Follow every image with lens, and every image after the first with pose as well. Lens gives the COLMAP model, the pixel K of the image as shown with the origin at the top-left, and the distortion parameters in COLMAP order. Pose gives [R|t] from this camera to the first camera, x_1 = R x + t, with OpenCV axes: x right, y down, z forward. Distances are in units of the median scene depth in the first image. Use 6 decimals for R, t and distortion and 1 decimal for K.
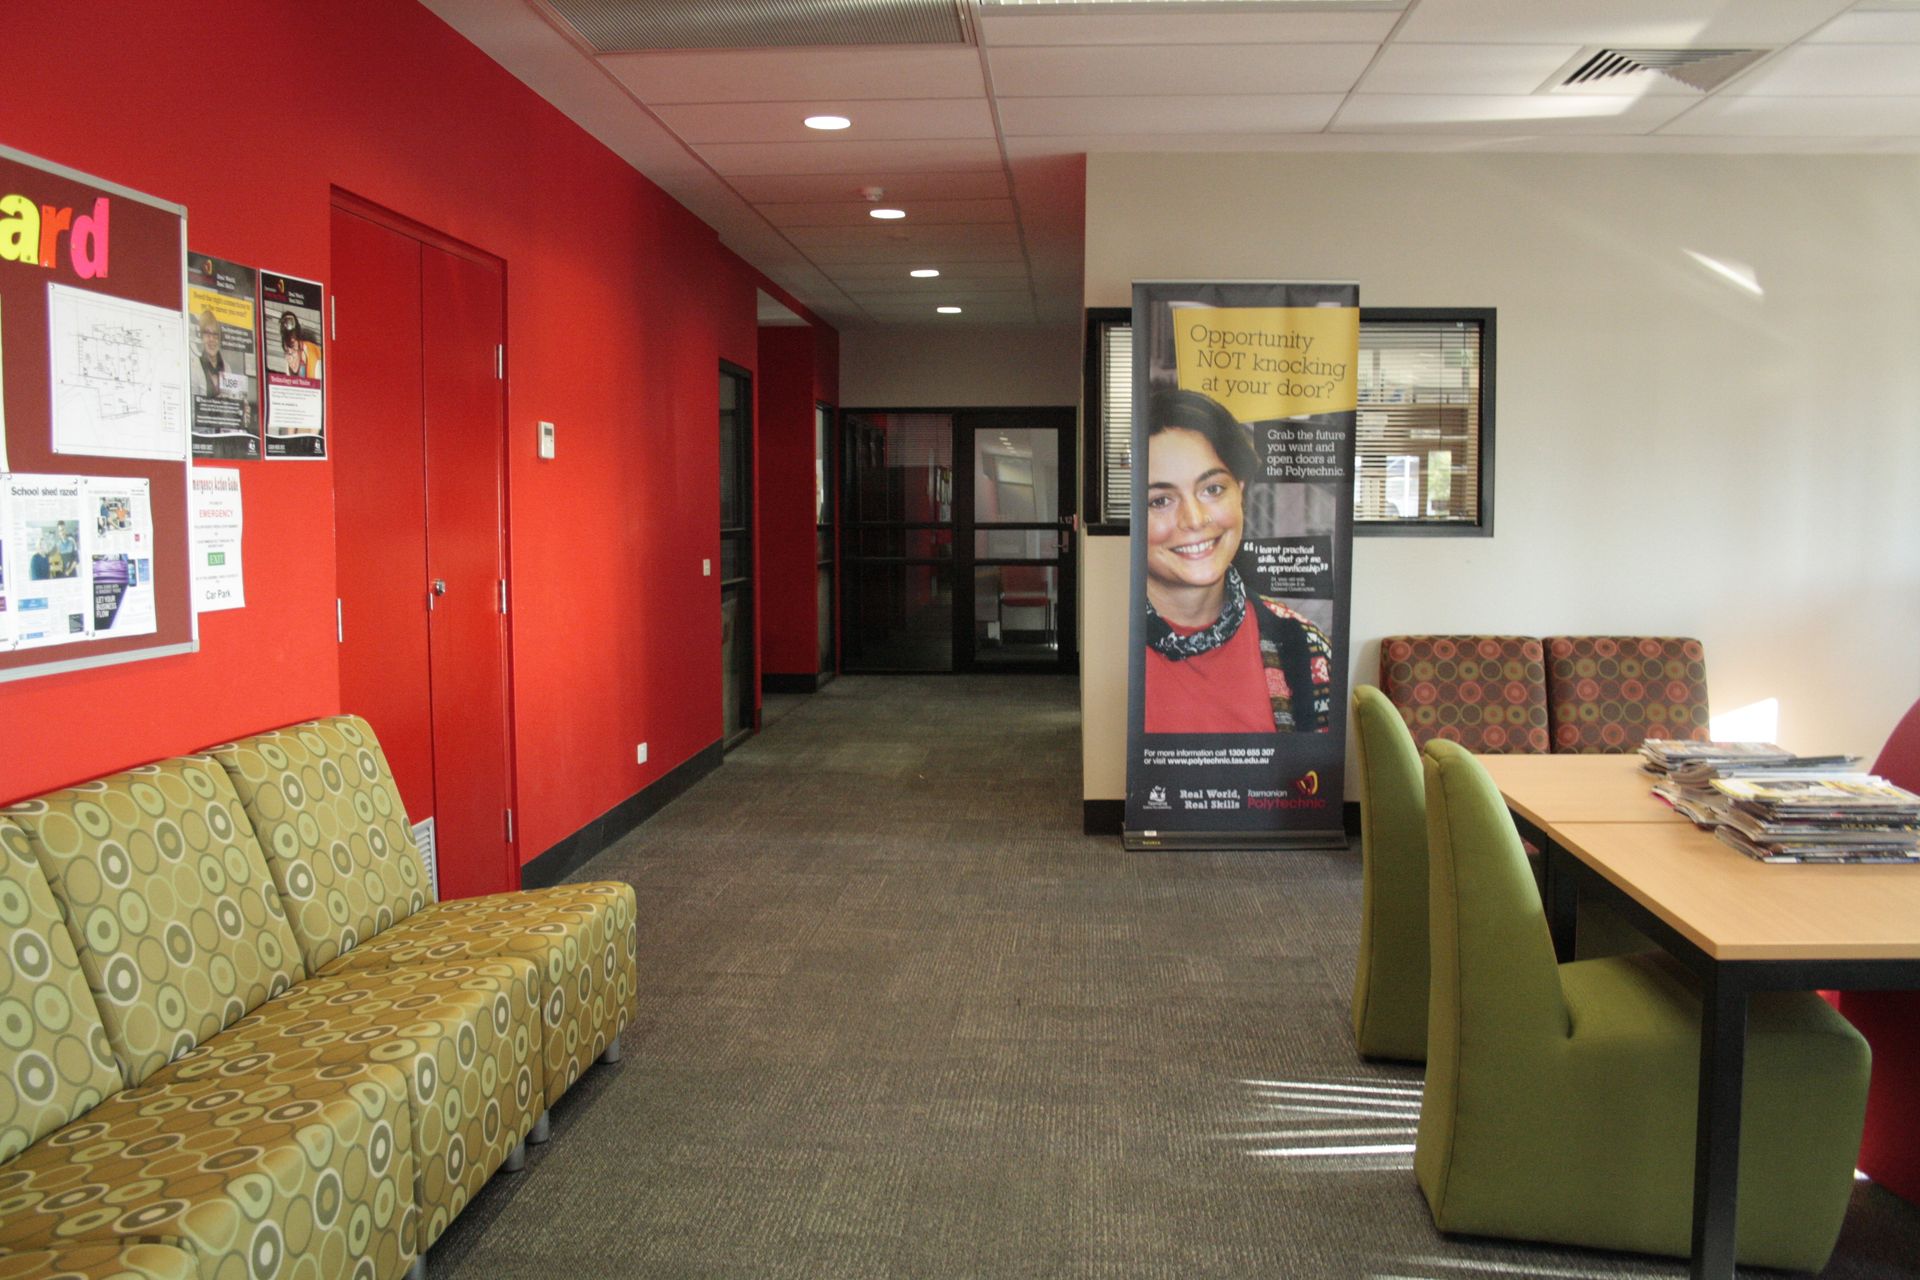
lens RADIAL K [[1615.8, 0, 961.6], [0, 1615.8, 634.5], [0, 0, 1]] dist [-0.113874, 0.071870]
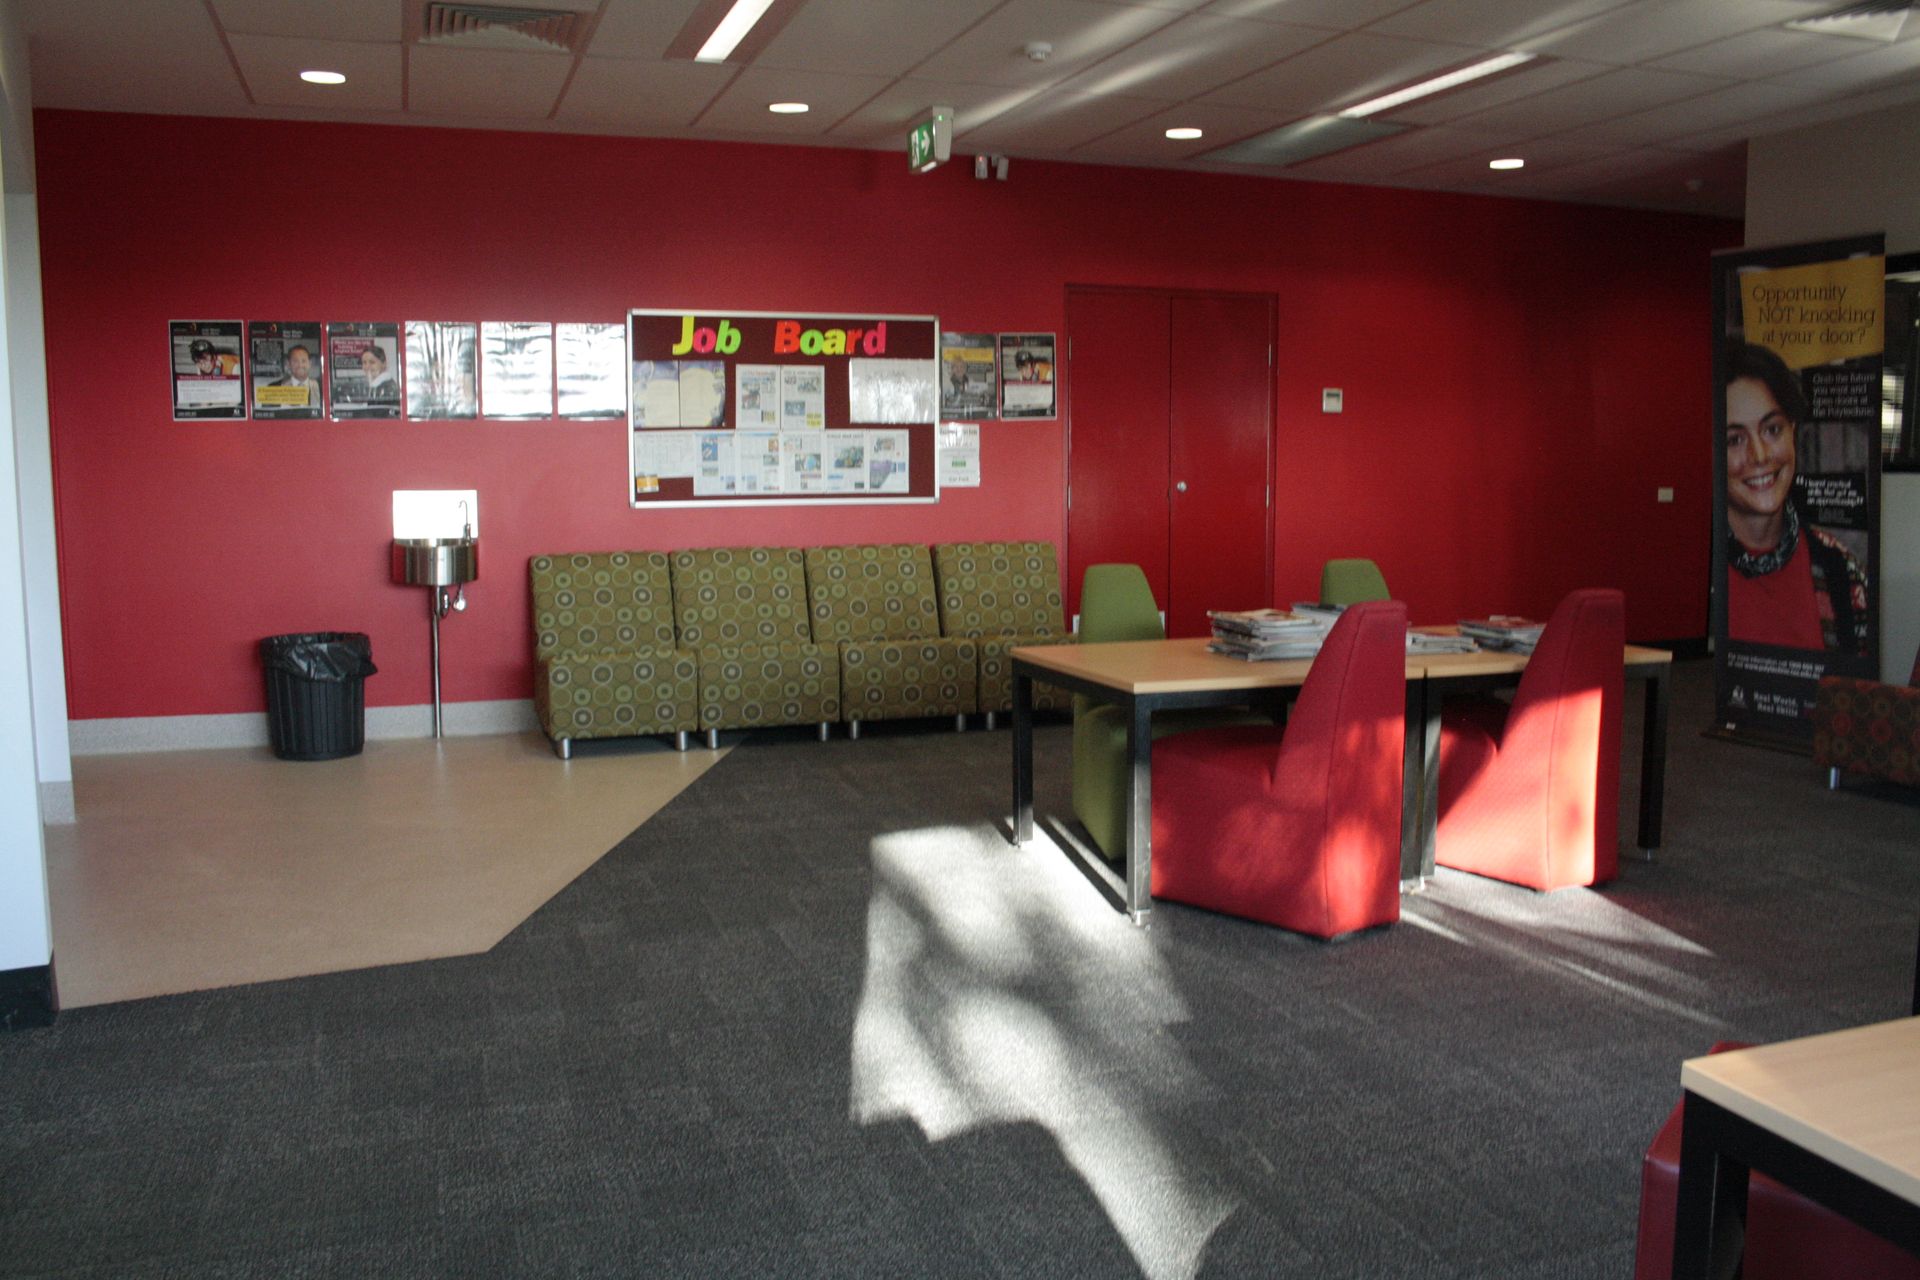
lens RADIAL K [[1615.8, 0, 958.6], [0, 1615.8, 647.6], [0, 0, 1]] dist [-0.113874, 0.071870]
pose [[0.396996, 0.111852, -0.910979, 0.957985], [-0.069896, 0.993349, 0.091505, 0.001766], [0.915155, 0.027347, 0.402174, 0.029361]]
